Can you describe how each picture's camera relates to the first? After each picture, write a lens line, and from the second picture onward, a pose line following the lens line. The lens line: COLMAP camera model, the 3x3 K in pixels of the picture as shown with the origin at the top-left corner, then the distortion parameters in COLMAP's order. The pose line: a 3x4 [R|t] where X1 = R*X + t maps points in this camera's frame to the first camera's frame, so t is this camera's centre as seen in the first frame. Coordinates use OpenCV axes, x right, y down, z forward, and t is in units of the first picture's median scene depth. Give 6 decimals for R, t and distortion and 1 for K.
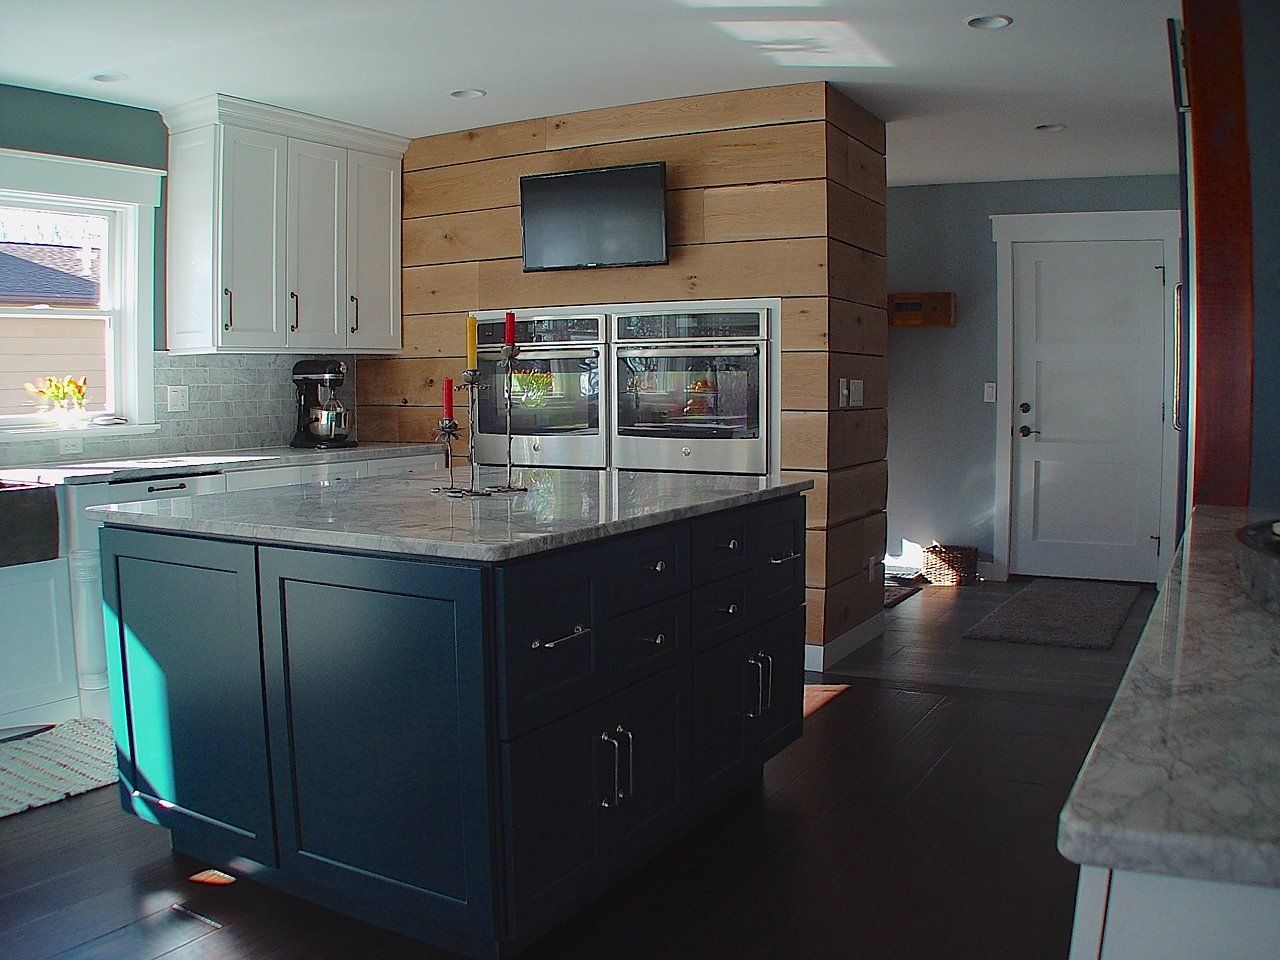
lens RADIAL K [[1143.4, 0, 640.0], [0, 1143.4, 480.0], [0, 0, 1]] dist [-0.289961, 0.108048]
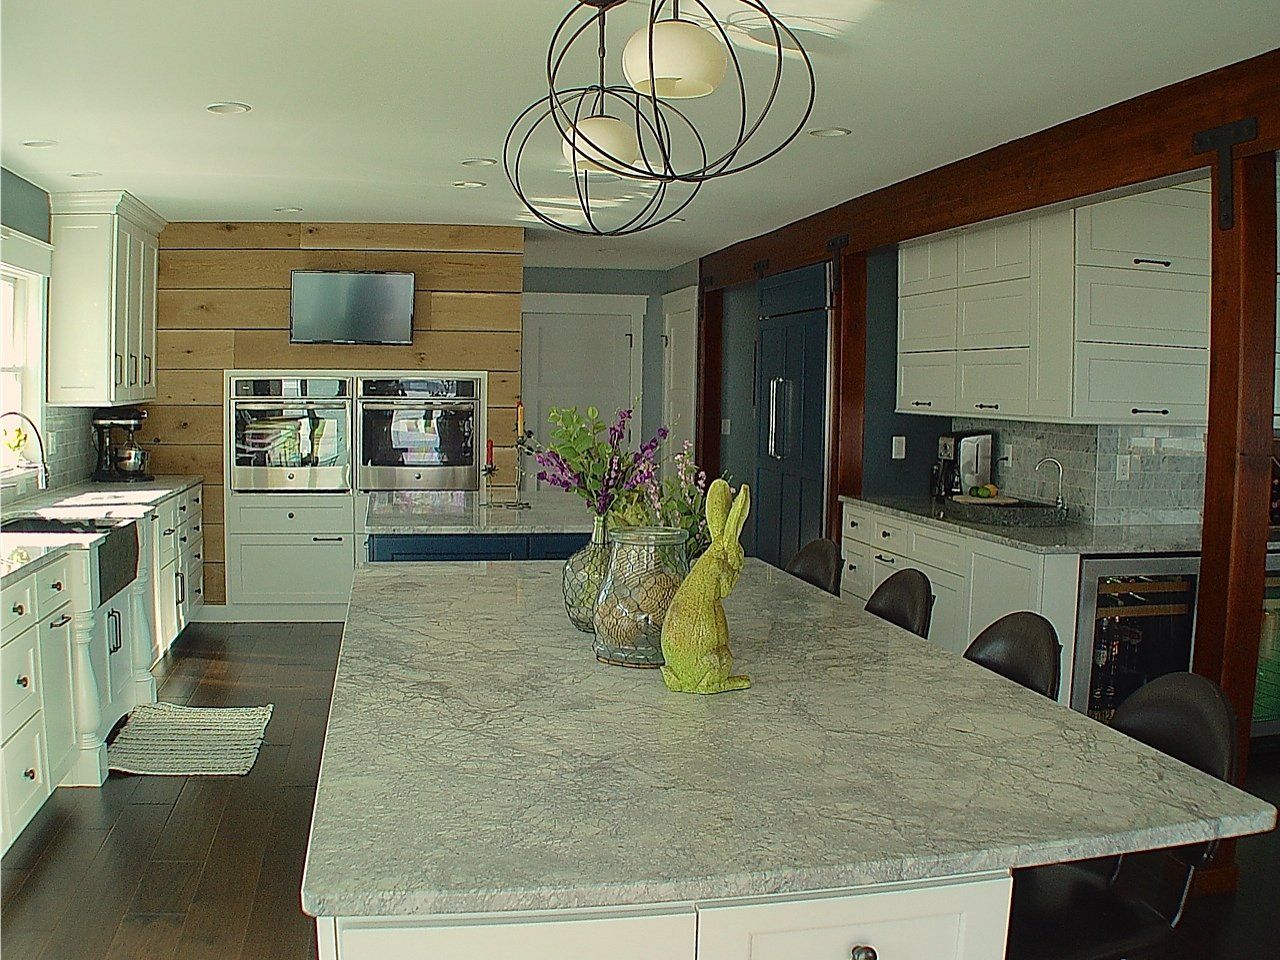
lens RADIAL K [[1241.1, 0, 640.0], [0, 1241.1, 480.0], [0, 0, 1]] dist [-0.319395, 0.167302]
pose [[0.759172, -0.031891, 0.650108, -0.746975], [0.034720, 0.999361, 0.008479, -0.023855], [-0.649963, 0.016134, 0.759795, -0.342949]]
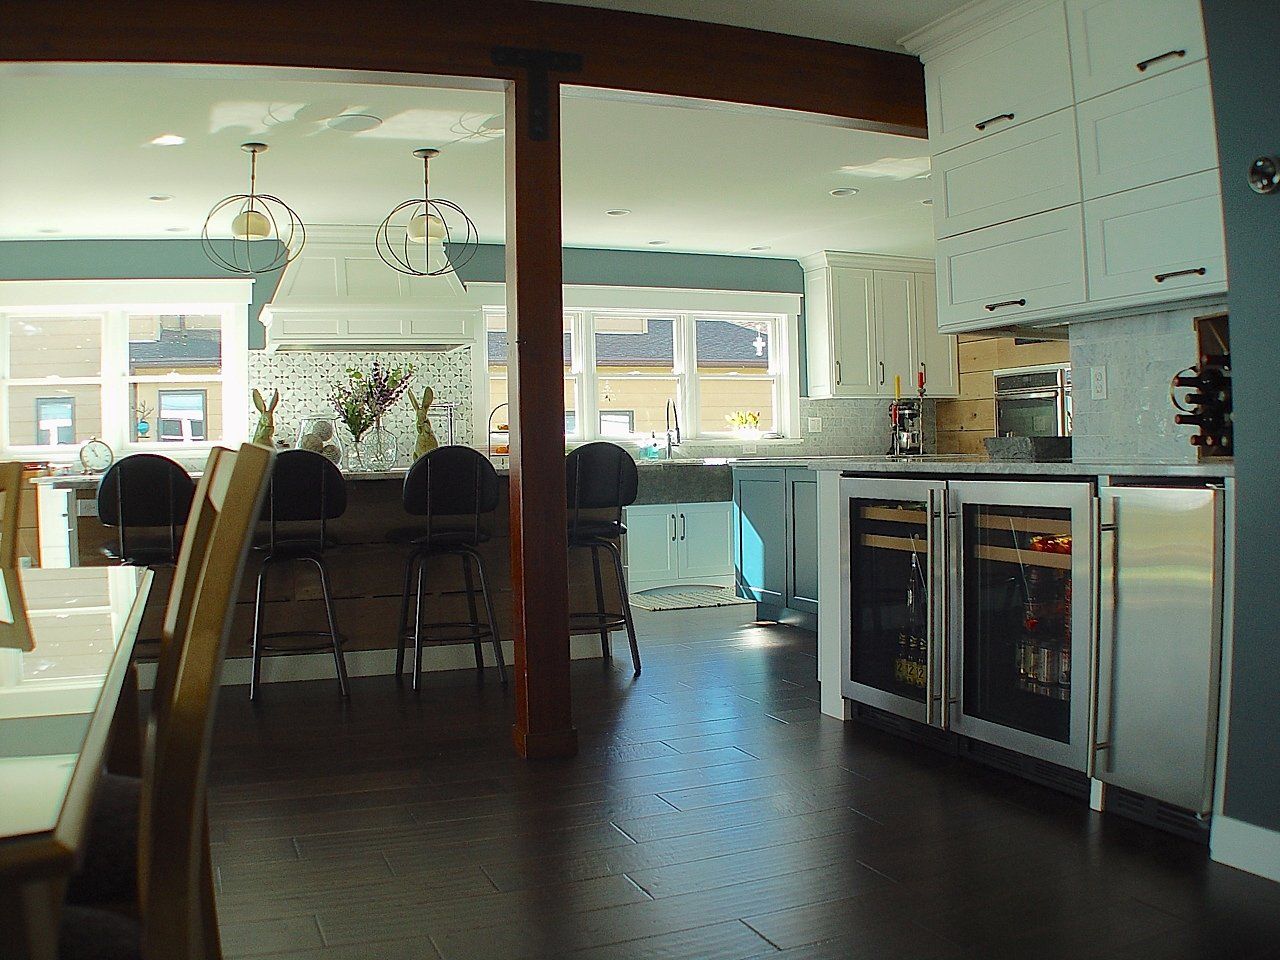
lens RADIAL K [[1143.4, 0, 640.0], [0, 1143.4, 480.0], [0, 0, 1]] dist [-0.289961, 0.108048]
pose [[0.784596, 0.000216, -0.620008, 0.477375], [-0.032500, 0.998639, -0.040779, 0.095867], [0.619155, 0.052146, 0.783535, -0.587356]]
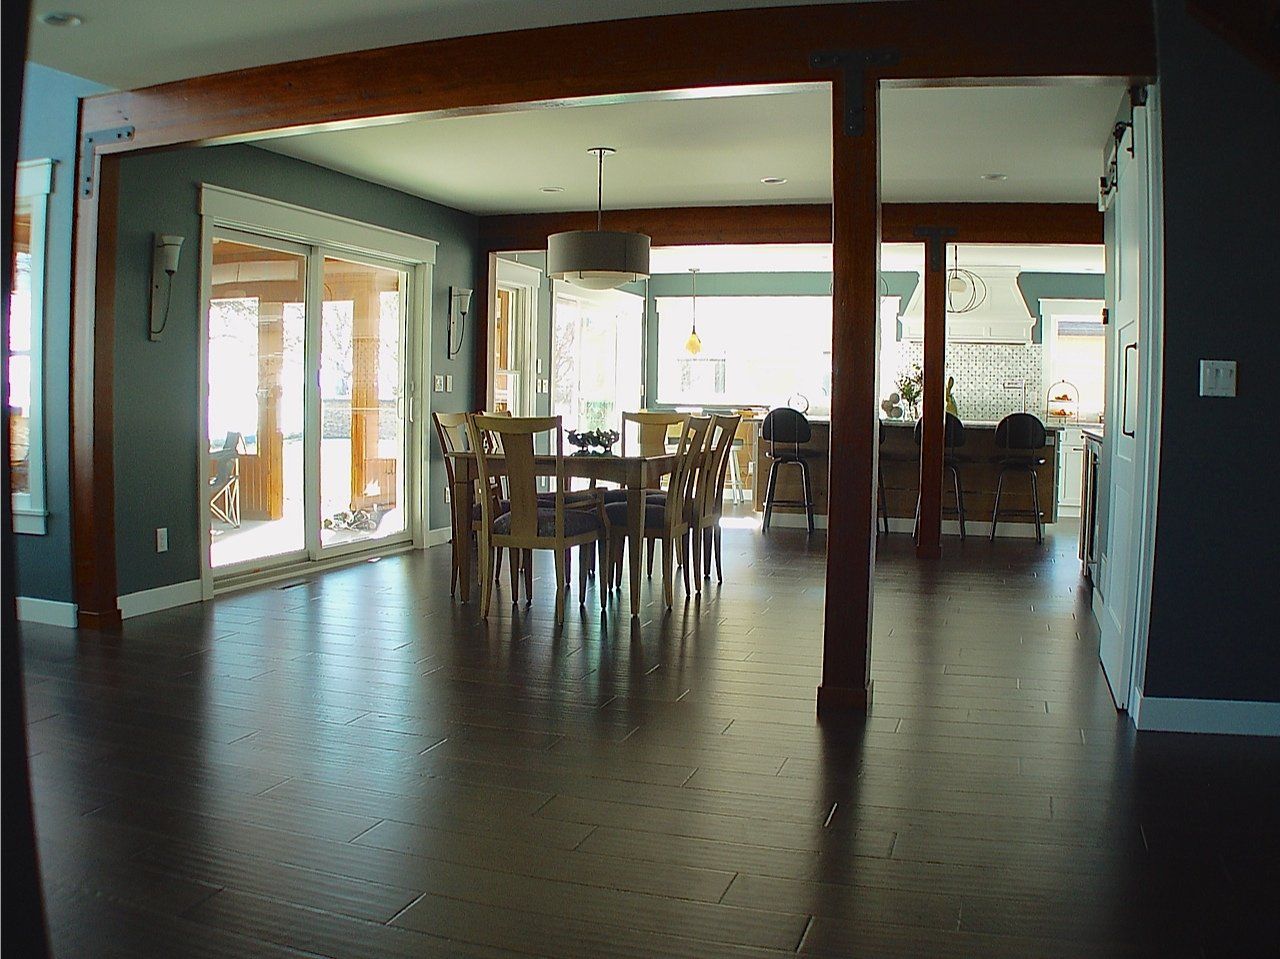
lens RADIAL K [[1143.4, 0, 640.0], [0, 1143.4, 479.5], [0, 0, 1]] dist [-0.289961, 0.108048]
pose [[0.200521, 0.074707, -0.976837, 1.393052], [-0.097719, 0.993641, 0.055933, 0.089808], [0.974804, 0.084240, 0.206546, -0.765461]]
